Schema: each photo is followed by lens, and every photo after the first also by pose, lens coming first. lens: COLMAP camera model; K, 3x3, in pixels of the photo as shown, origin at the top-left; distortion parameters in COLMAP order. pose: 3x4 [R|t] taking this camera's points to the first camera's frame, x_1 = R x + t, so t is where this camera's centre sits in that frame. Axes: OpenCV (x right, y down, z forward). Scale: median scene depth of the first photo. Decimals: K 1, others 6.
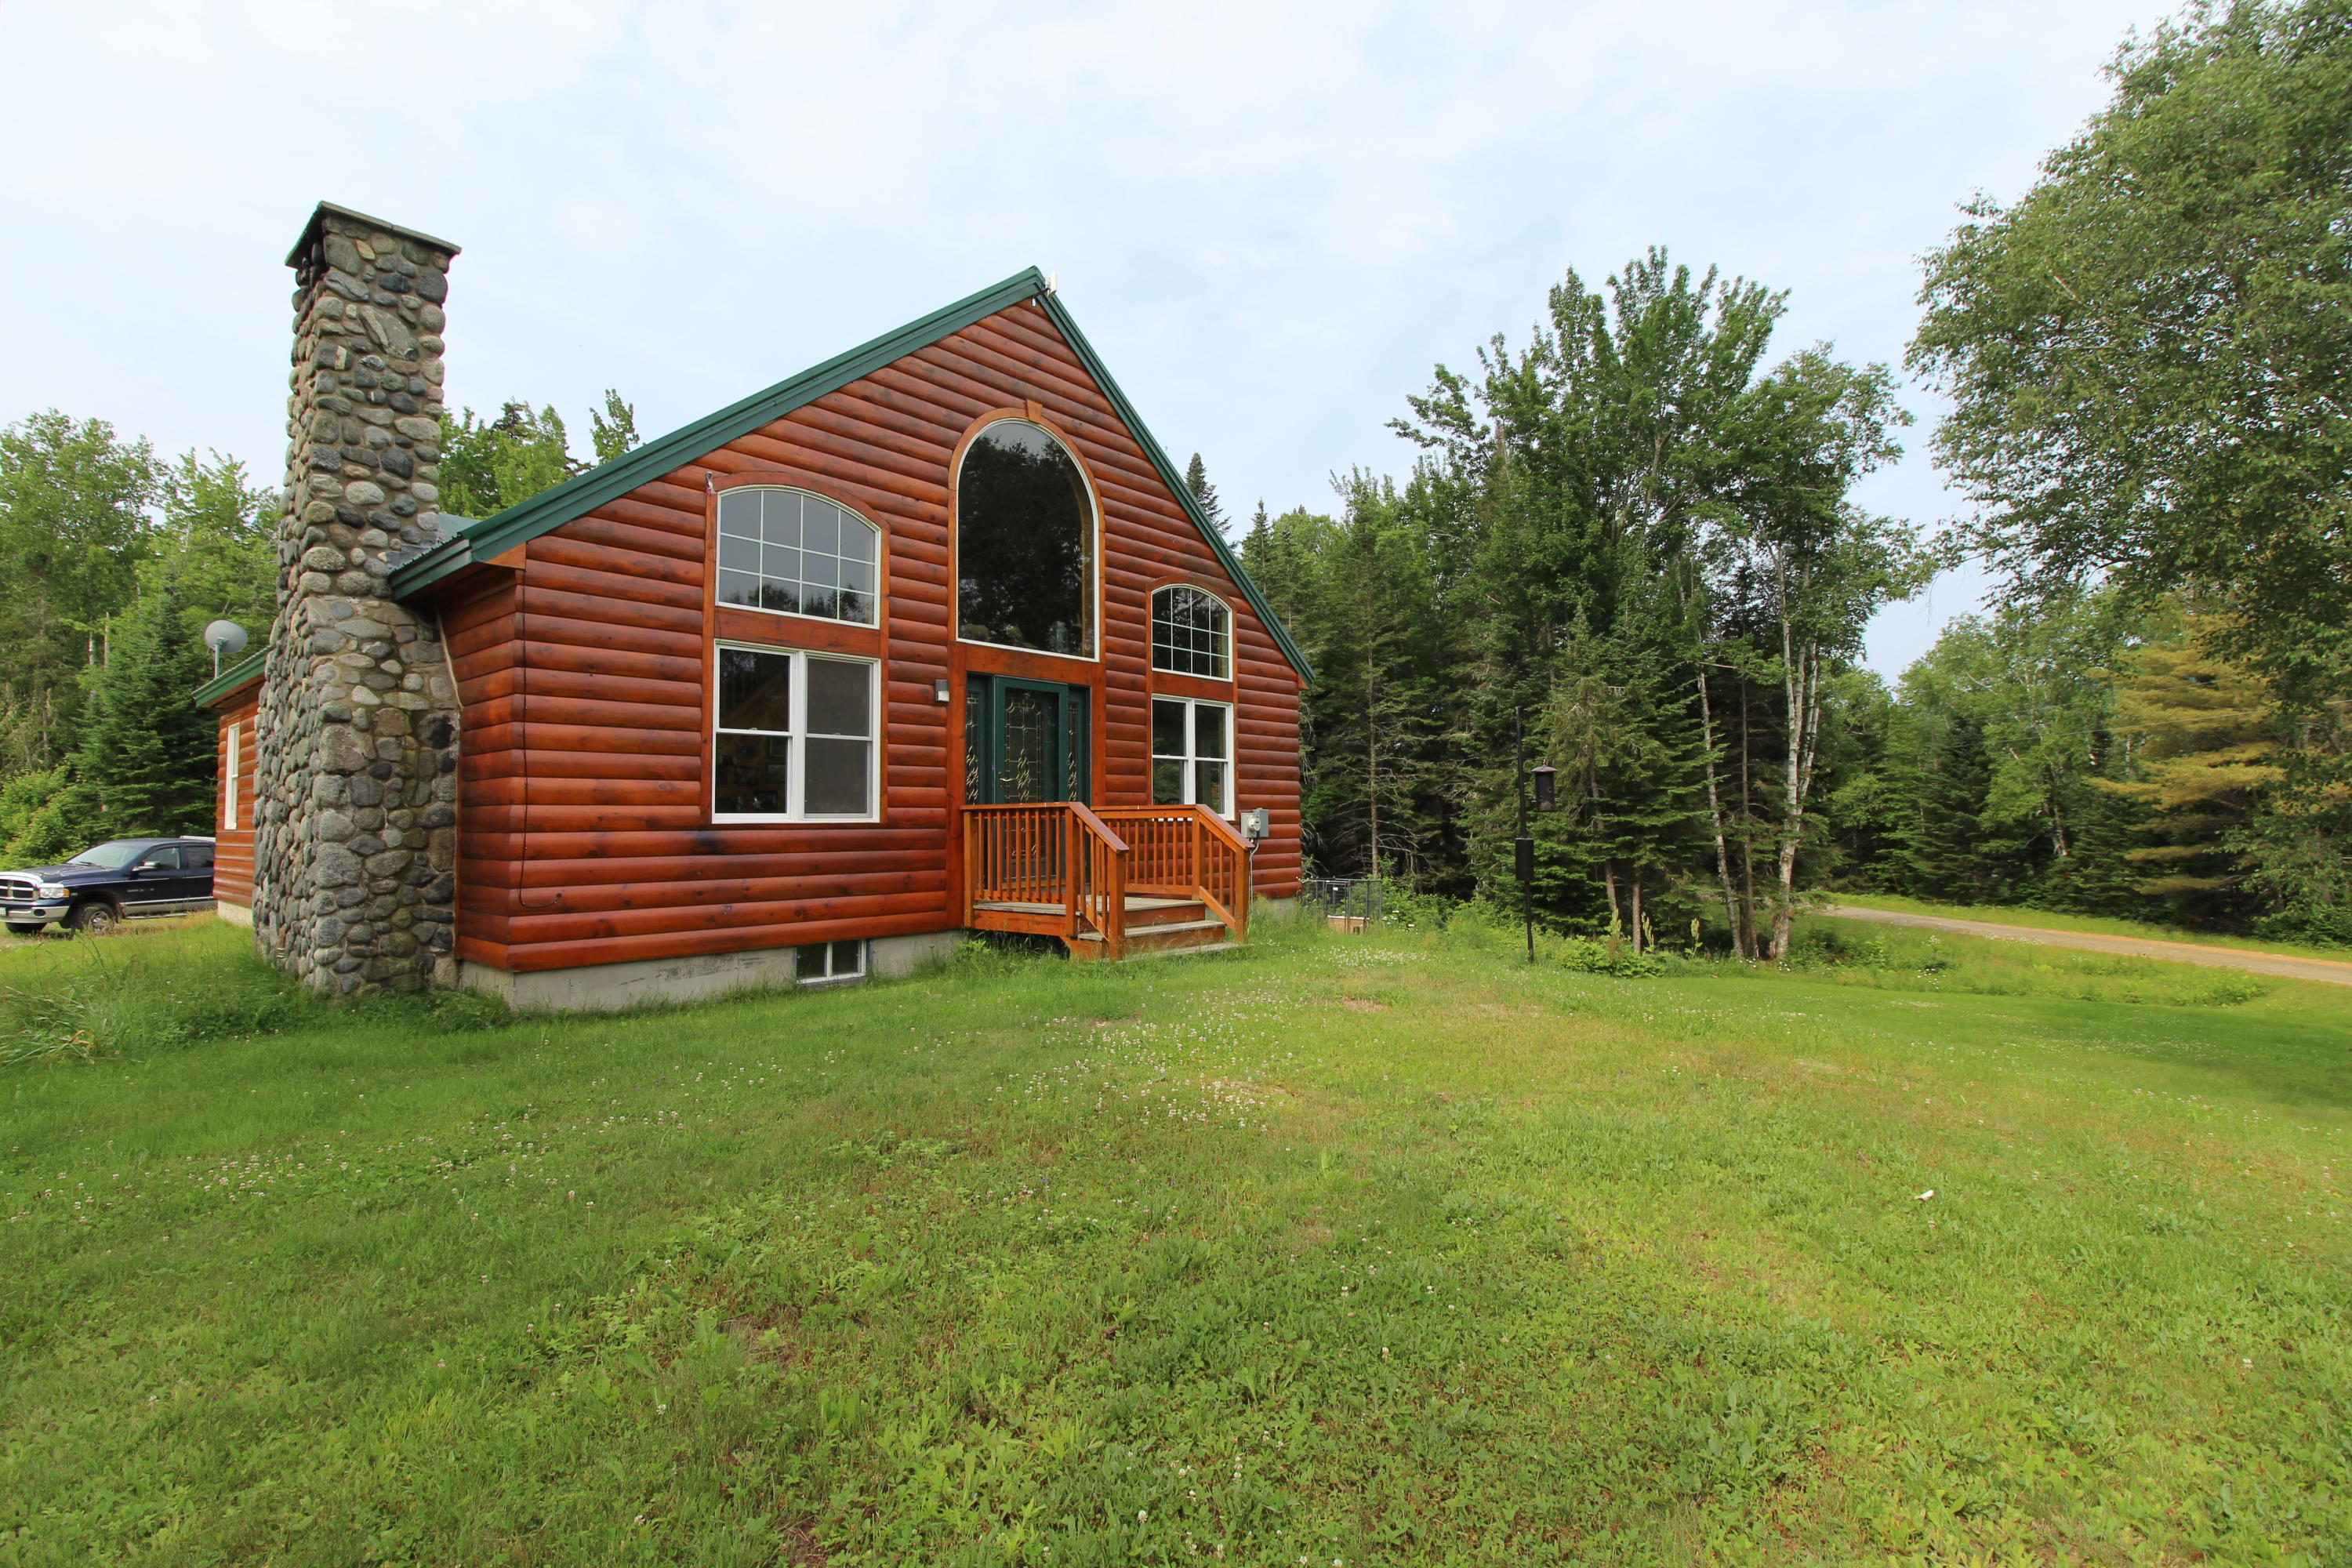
lens RADIAL K [[1090.5, 0, 1168.6], [0, 1090.5, 764.4], [0, 0, 1]] dist [0.004042, -0.018145]
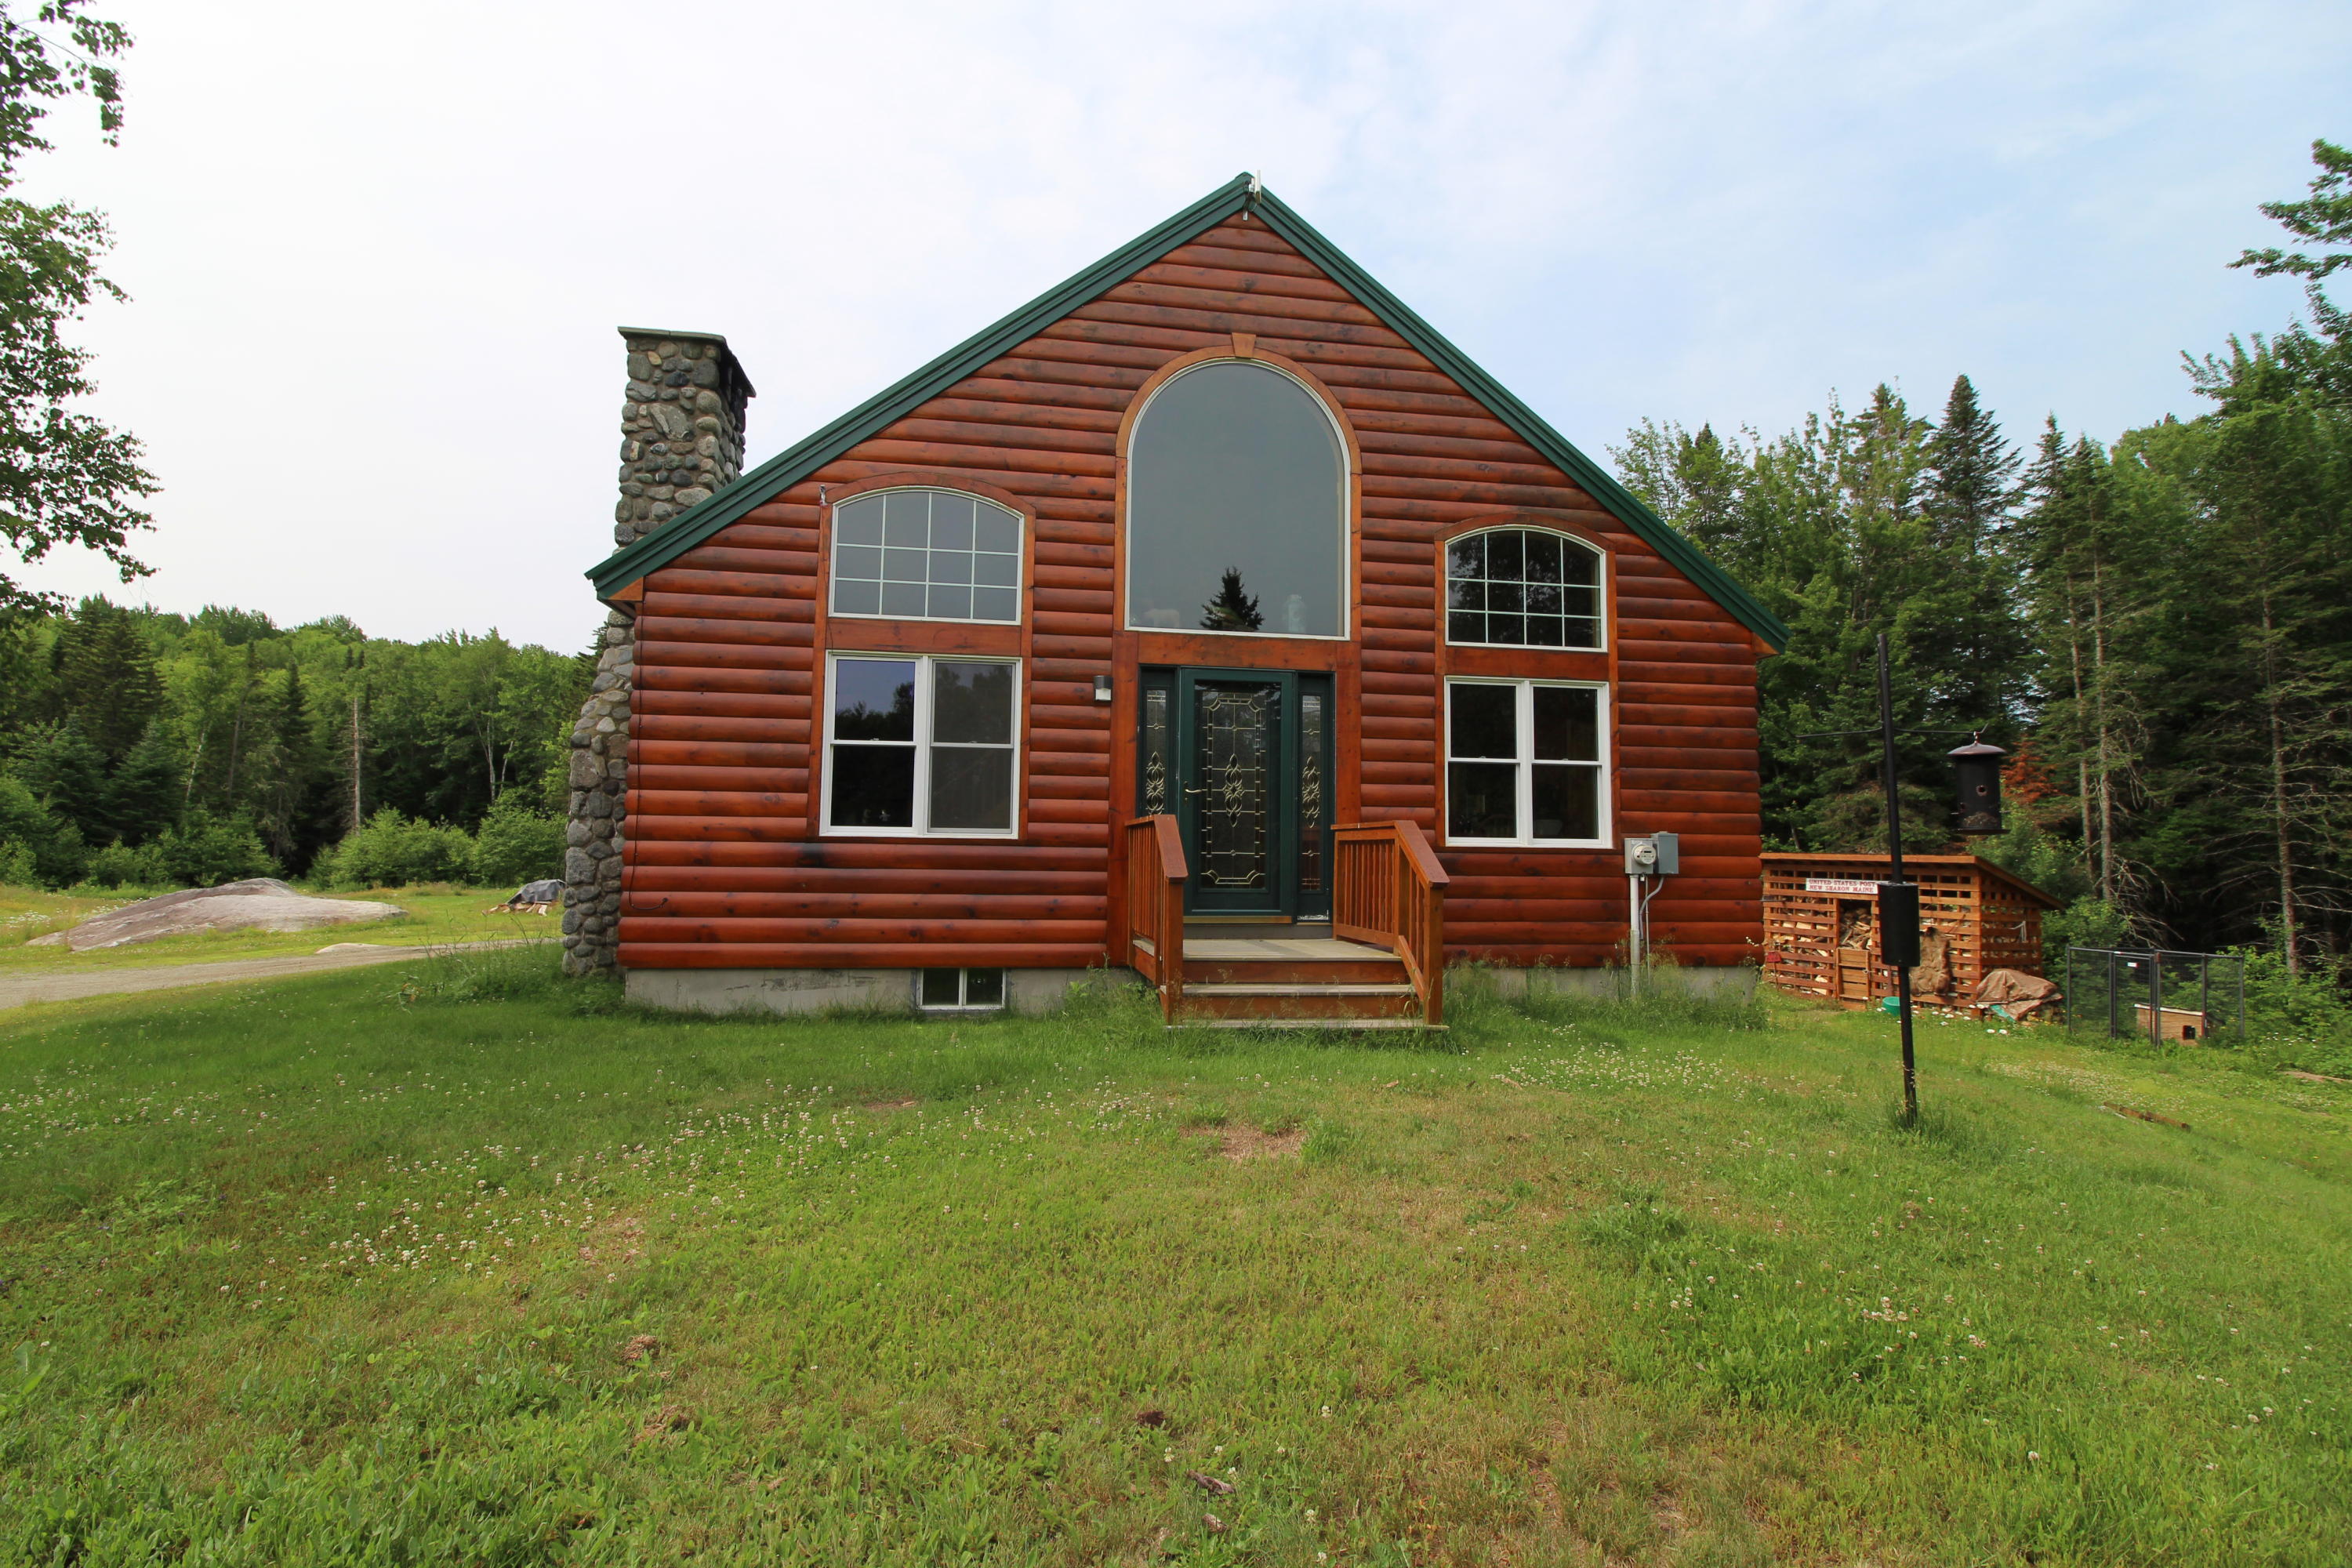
lens RADIAL K [[1090.5, 0, 1168.6], [0, 1090.5, 764.4], [0, 0, 1]] dist [0.004042, -0.018145]
pose [[0.768631, -0.033487, -0.638816, 0.401868], [0.013928, 0.999268, -0.035624, 0.025373], [0.639541, 0.018484, 0.768535, 0.384756]]
